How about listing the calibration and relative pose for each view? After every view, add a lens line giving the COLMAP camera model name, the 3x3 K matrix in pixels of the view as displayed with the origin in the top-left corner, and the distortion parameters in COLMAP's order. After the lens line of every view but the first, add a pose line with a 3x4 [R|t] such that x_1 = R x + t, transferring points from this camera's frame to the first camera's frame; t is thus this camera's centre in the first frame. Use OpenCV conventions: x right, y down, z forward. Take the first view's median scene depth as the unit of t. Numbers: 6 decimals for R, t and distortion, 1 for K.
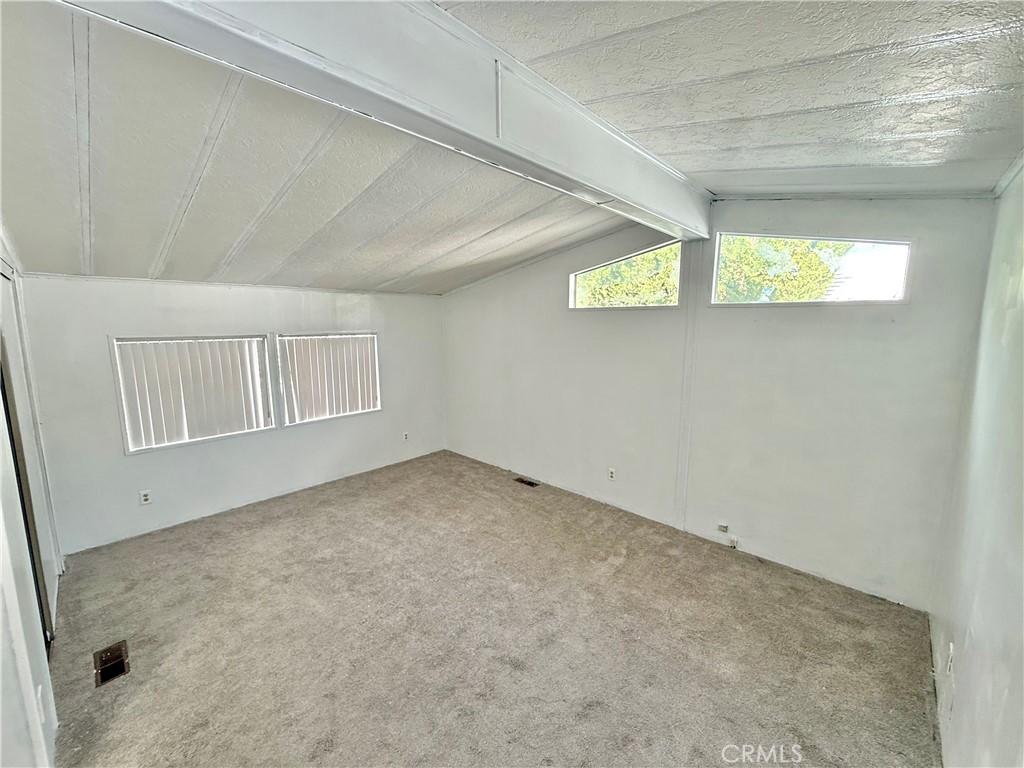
lens RADIAL K [[408.8, 0, 516.3], [0, 408.8, 381.4], [0, 0, 1]] dist [0.002620, -0.000018]
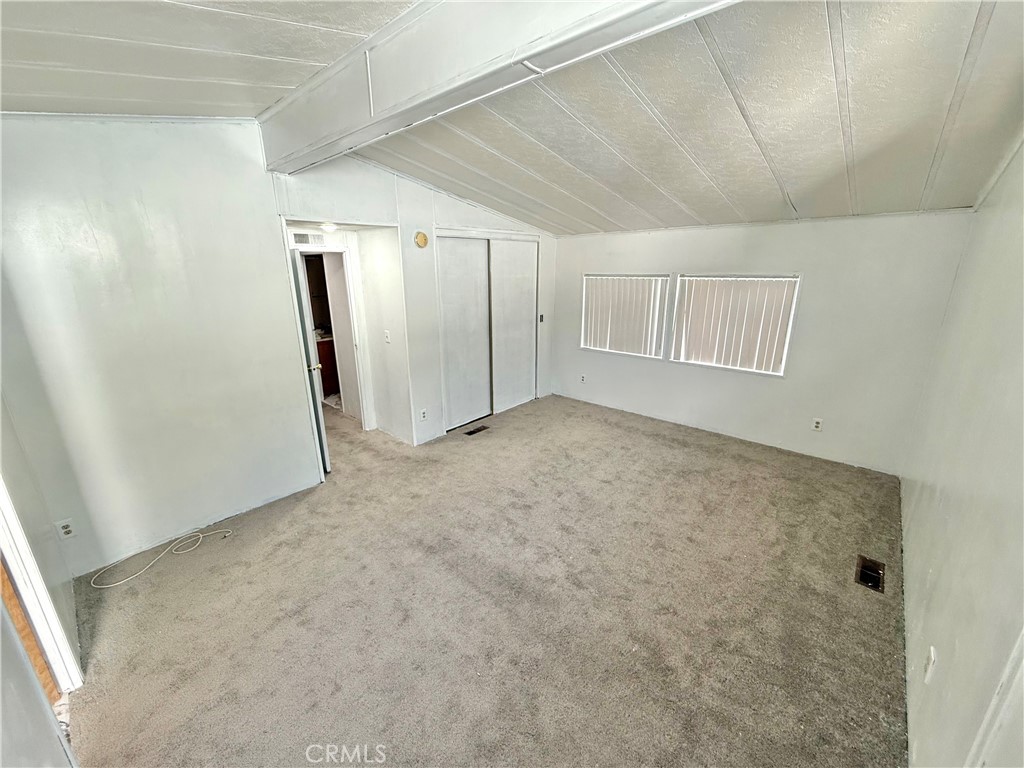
lens RADIAL K [[408.8, 0, 505.9], [0, 408.8, 384.7], [0, 0, 1]] dist [0.002620, -0.000018]
pose [[0.014180, 0.284349, -0.958616, 0.507921], [-0.130641, 0.951021, 0.280164, -0.080213], [0.991328, 0.121262, 0.050633, 0.526292]]
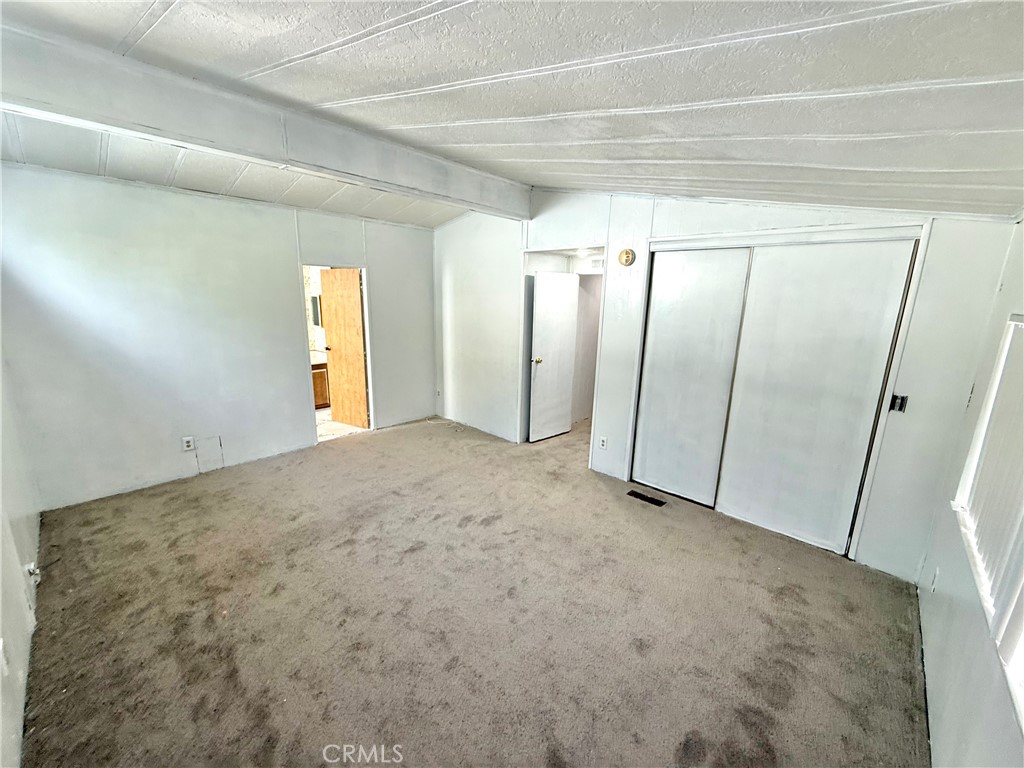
lens RADIAL K [[408.8, 0, 506.7], [0, 408.8, 386.4], [0, 0, 1]] dist [0.002620, -0.000018]
pose [[-0.999893, -0.014566, -0.000982, -0.220526], [-0.013930, 0.931795, 0.362717, -0.163469], [-0.004368, 0.362692, -0.931899, 1.225558]]
